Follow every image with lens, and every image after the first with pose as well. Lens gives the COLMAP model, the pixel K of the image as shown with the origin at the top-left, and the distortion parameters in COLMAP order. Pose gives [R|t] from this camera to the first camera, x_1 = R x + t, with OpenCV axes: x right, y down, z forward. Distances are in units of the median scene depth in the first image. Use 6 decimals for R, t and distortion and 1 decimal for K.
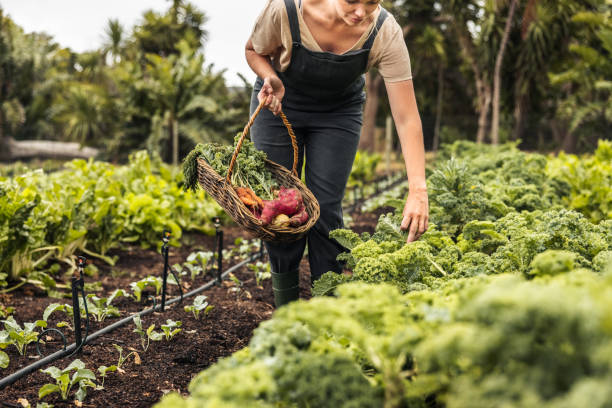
lens RADIAL K [[845.9, 0, 285.2], [0, 845.9, 226.7], [0, 0, 1]] dist [0.014825, -0.018940]
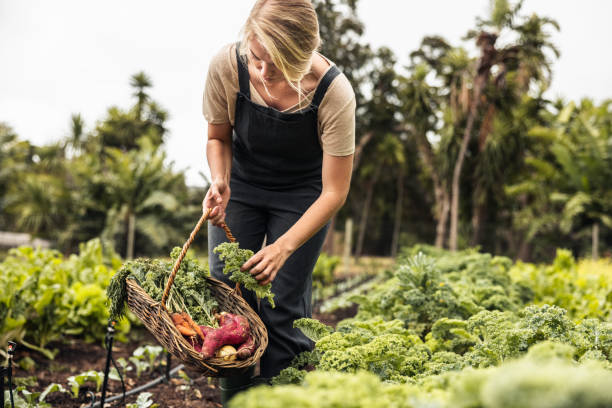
lens RADIAL K [[839.4, 0, 306.0], [0, 839.4, 204.0], [0, 0, 1]] dist [0.016606, -0.036902]
pose [[0.996368, 0.043655, 0.073113, -0.002173], [-0.031990, 0.987595, -0.153727, 0.010615], [-0.078918, 0.150830, 0.985405, 0.049917]]
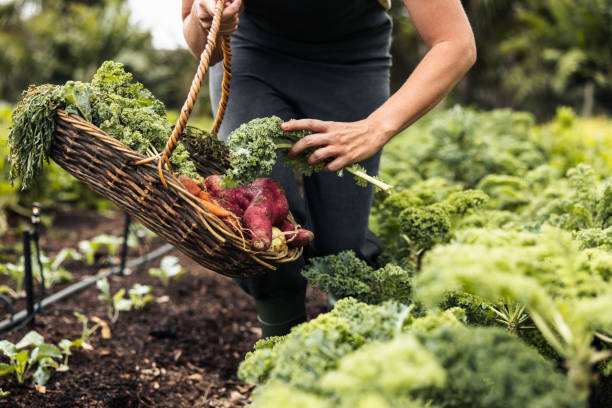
lens RADIAL K [[845.9, 0, 285.2], [0, 845.9, 226.7], [0, 0, 1]] dist [0.014825, -0.018940]
pose [[0.994033, 0.019120, 0.107388, -0.054301], [-0.022296, 0.999346, 0.028460, 0.016782], [-0.106774, -0.030684, 0.993810, 0.105417]]
